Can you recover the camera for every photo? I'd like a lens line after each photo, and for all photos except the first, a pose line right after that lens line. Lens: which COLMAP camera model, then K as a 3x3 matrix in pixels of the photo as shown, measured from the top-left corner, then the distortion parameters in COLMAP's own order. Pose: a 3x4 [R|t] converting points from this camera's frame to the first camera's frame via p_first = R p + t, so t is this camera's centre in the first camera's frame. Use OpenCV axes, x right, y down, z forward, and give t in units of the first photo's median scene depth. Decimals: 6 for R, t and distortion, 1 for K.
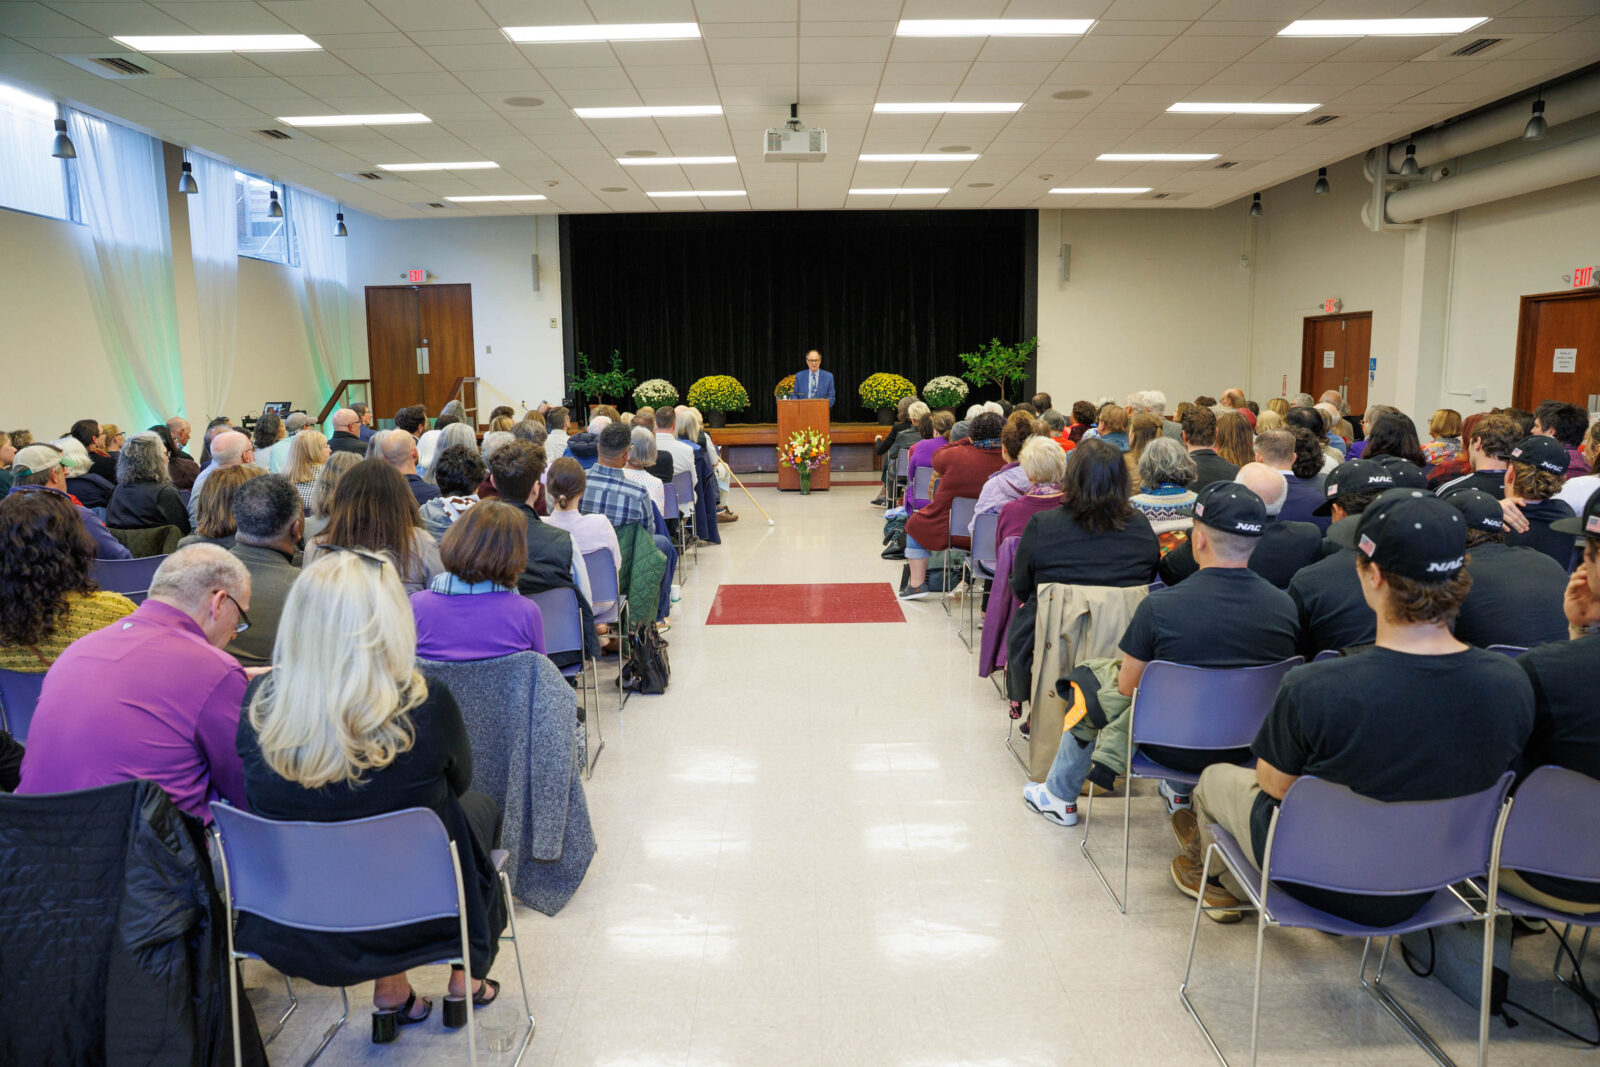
lens RADIAL K [[1076.7, 0, 800.0], [0, 1076.7, 533.5], [0, 0, 1]] dist [-0.122195, 0.090034]
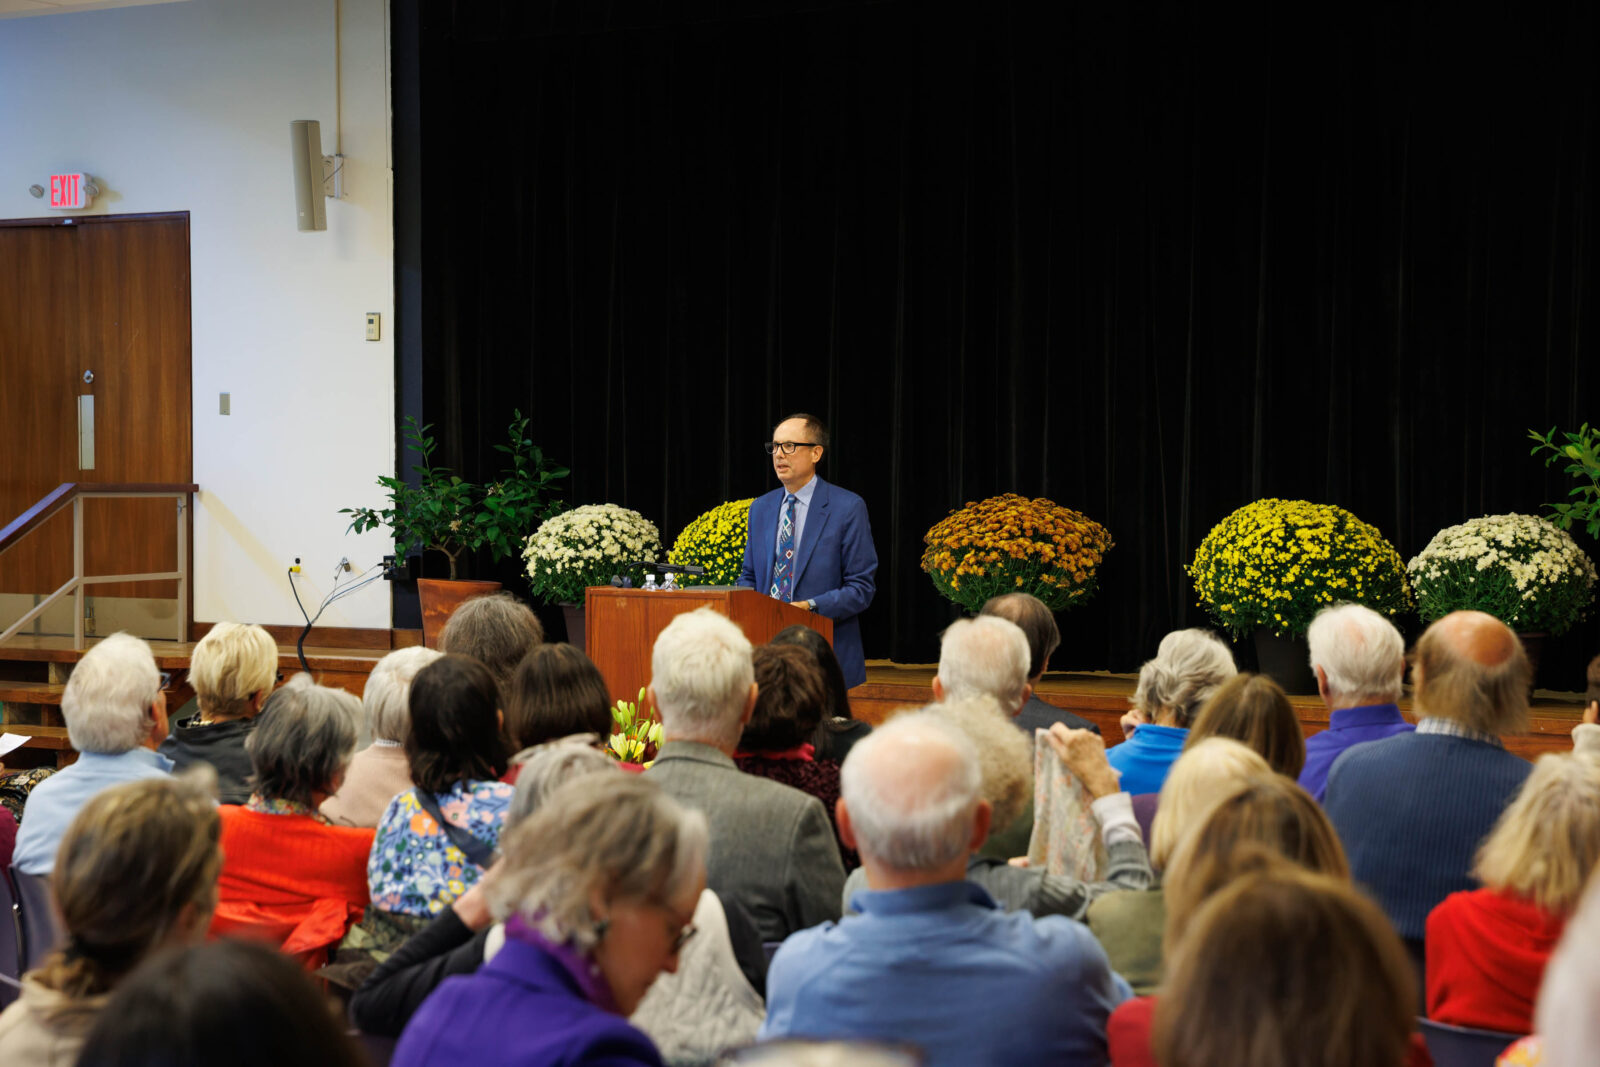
lens RADIAL K [[2989.6, 0, 800.0], [0, 2989.6, 533.5], [0, 0, 1]] dist [0.192369, 0.225790]
pose [[0.835027, 0.025402, -0.549622, 0.421882], [-0.095102, 0.990562, -0.098706, -0.059201], [0.541927, 0.134692, 0.829562, 0.332933]]
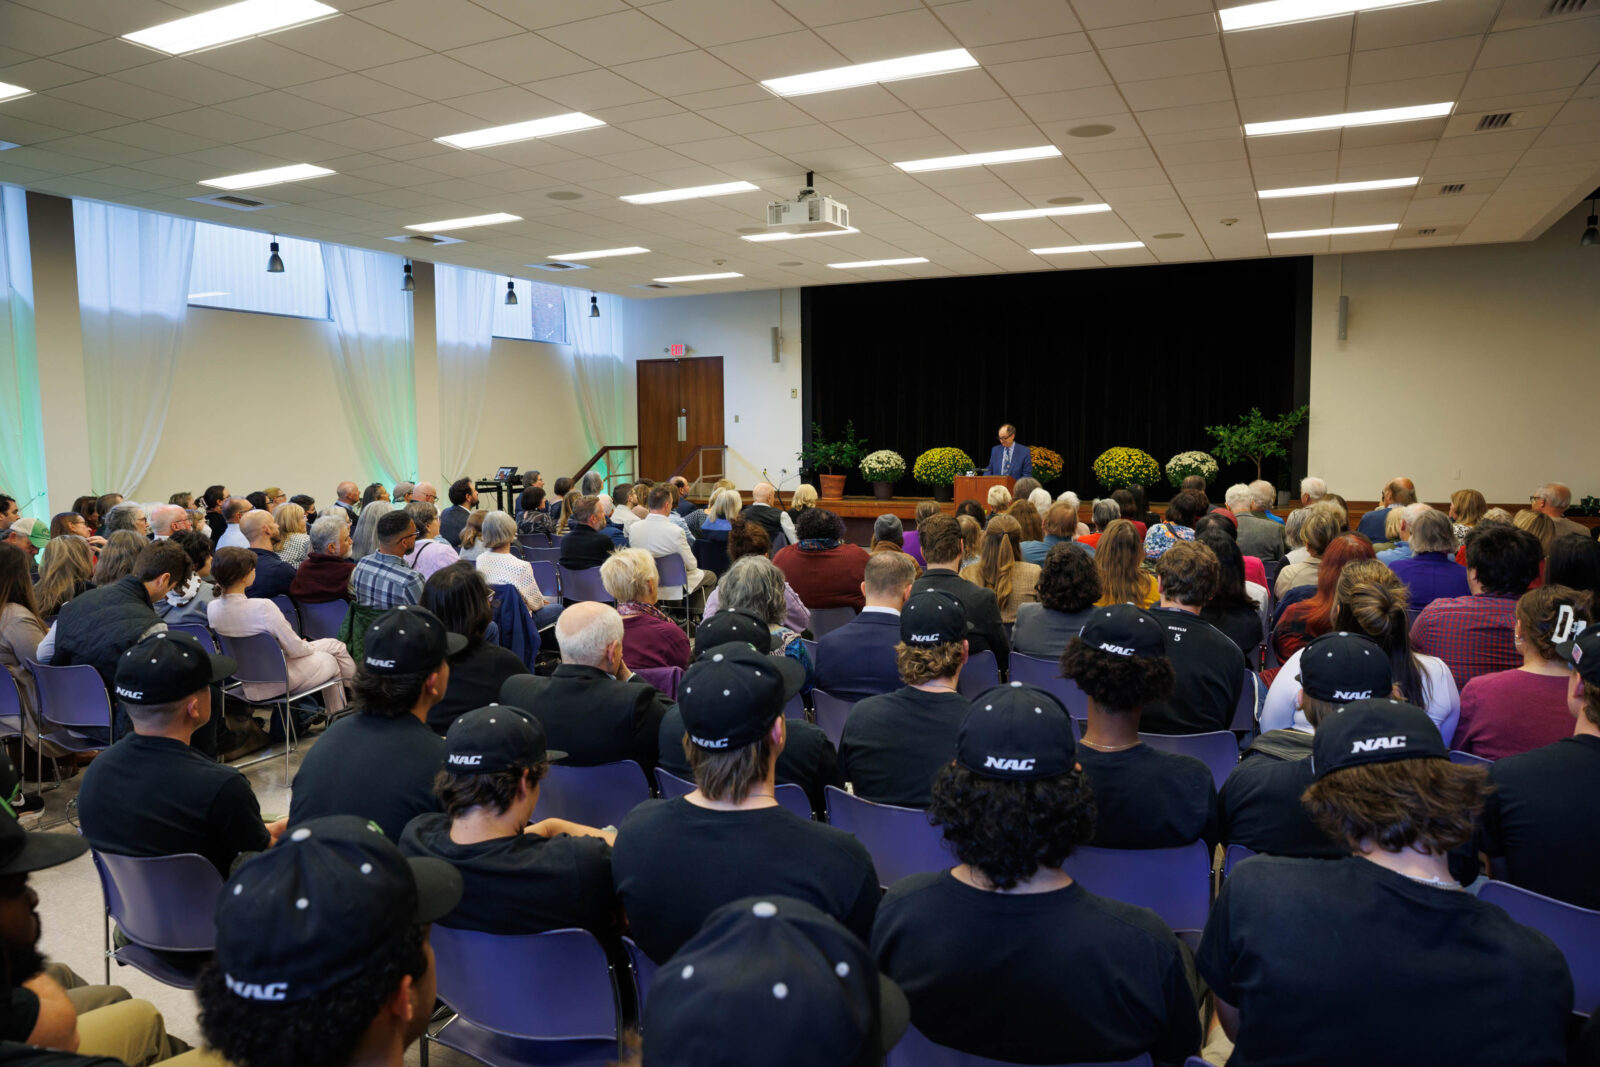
lens RADIAL K [[1076.7, 0, 800.0], [0, 1076.7, 533.5], [0, 0, 1]] dist [-0.122195, 0.090034]
pose [[0.903443, 0.043712, -0.426473, 0.234990], [-0.067141, 0.996939, -0.040049, -0.025005], [0.423417, 0.064816, 0.903613, 0.088551]]
